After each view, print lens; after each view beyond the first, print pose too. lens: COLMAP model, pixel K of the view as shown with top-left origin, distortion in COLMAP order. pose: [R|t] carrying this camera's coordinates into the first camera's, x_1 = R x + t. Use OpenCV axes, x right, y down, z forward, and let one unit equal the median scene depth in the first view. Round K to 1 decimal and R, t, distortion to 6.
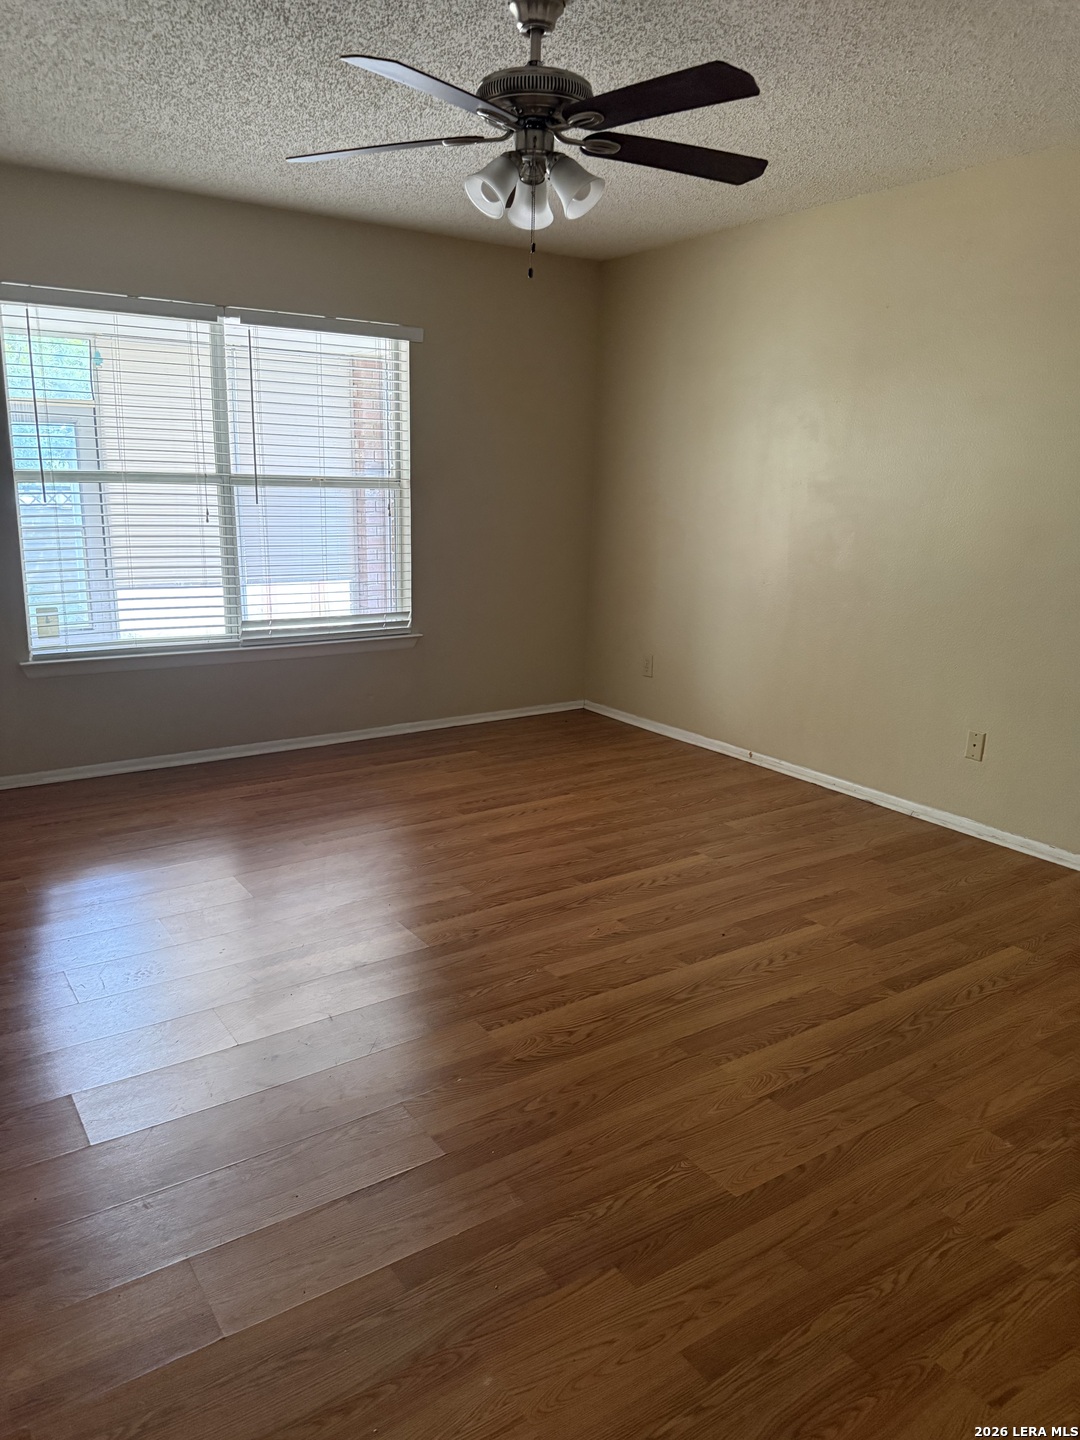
lens RADIAL K [[991.1, 0, 546.1], [0, 991.1, 721.7], [0, 0, 1]] dist [0.178161, -0.329187]
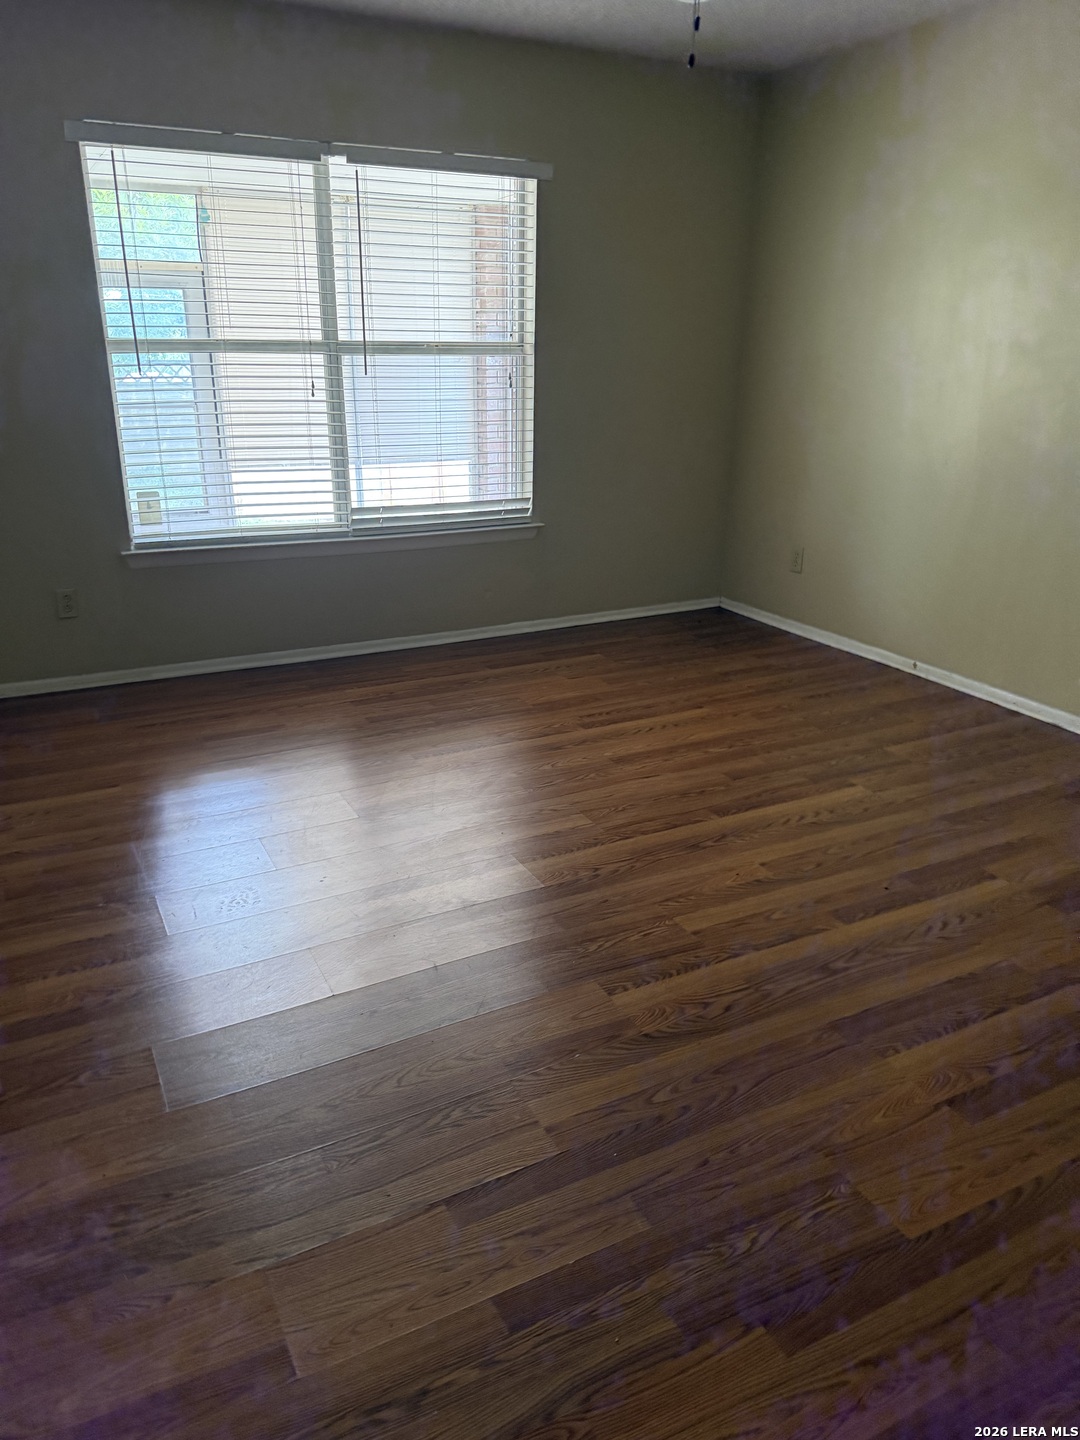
lens RADIAL K [[991.1, 0, 546.1], [0, 991.1, 721.7], [0, 0, 1]] dist [0.178161, -0.329187]
pose [[0.992428, 0.032029, -0.118580, -0.011196], [-0.017896, 0.992806, 0.118385, -0.020202], [0.121518, -0.115367, 0.985862, 0.104388]]
